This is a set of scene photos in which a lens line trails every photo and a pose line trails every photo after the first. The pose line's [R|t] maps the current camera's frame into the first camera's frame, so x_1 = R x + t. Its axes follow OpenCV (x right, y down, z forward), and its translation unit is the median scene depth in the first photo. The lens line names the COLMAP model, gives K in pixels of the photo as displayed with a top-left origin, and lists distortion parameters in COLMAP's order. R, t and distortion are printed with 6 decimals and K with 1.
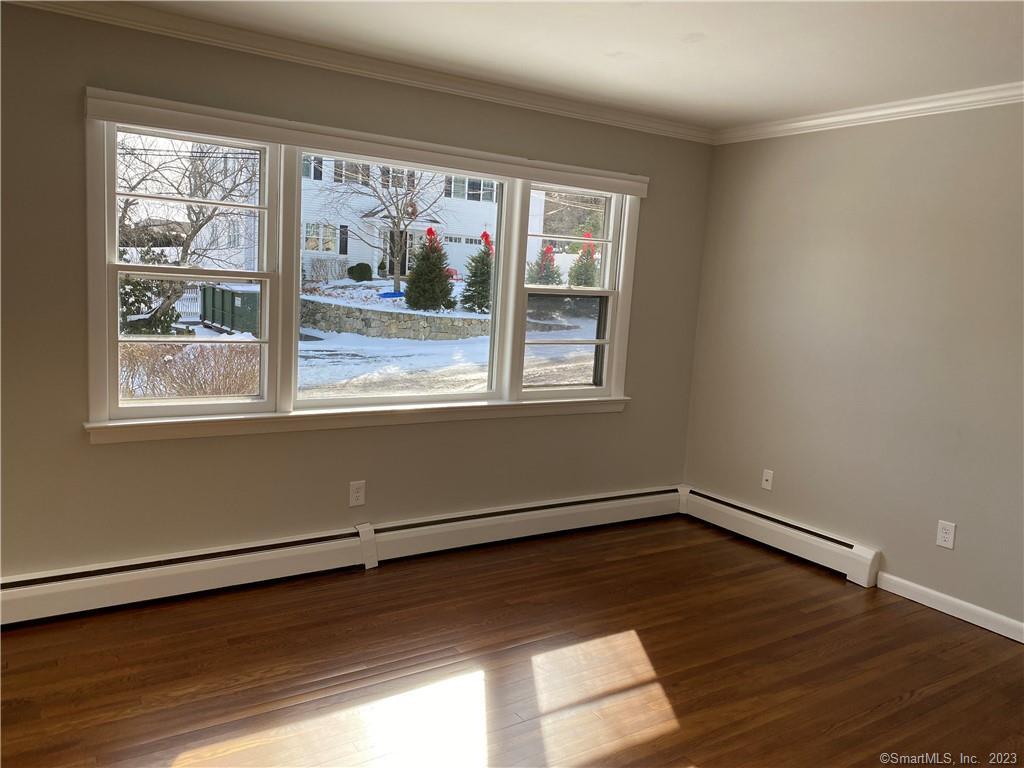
lens RADIAL K [[781.0, 0, 512.0], [0, 781.0, 384.0], [0, 0, 1]] dist [-0.002395, 0.002592]
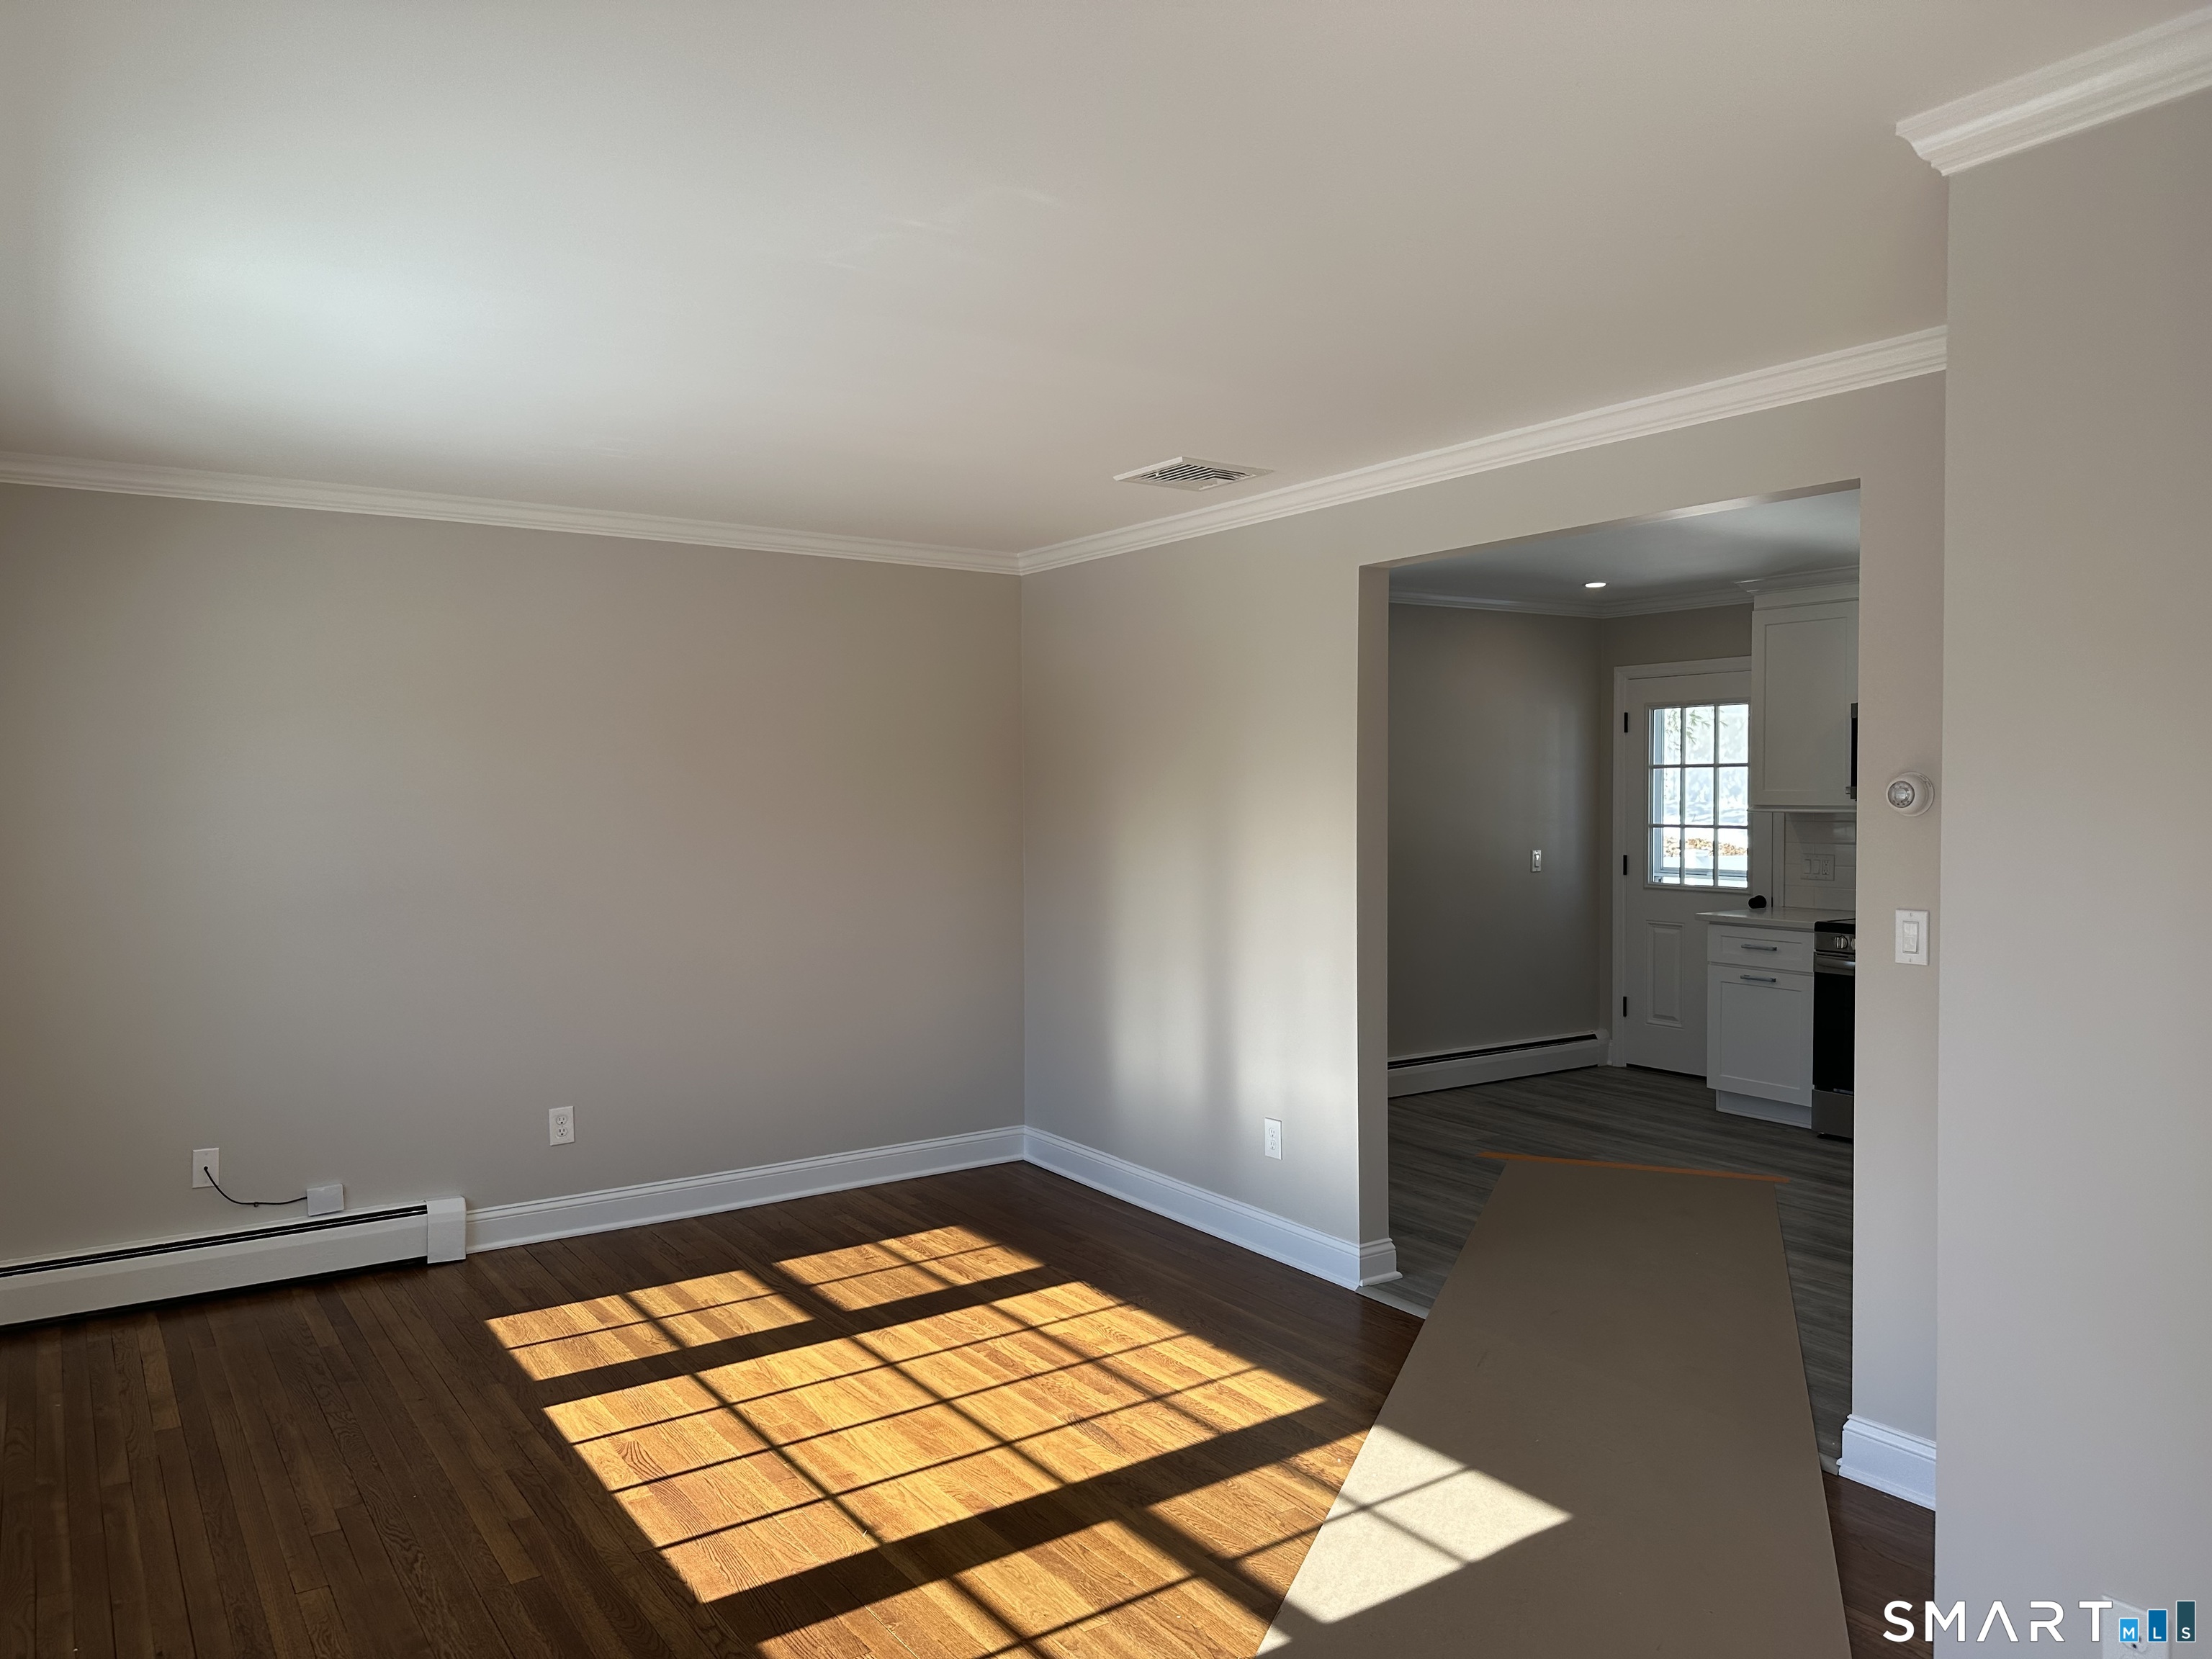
lens RADIAL K [[1539.5, 0, 1106.0], [0, 1539.5, 829.5], [0, 0, 1]] dist [0.000732, -0.034597]
pose [[-0.029900, -0.082388, 0.996152, -0.762762], [0.144275, 0.985805, 0.085862, -0.110097], [-0.989086, 0.146287, -0.017589, 0.468829]]
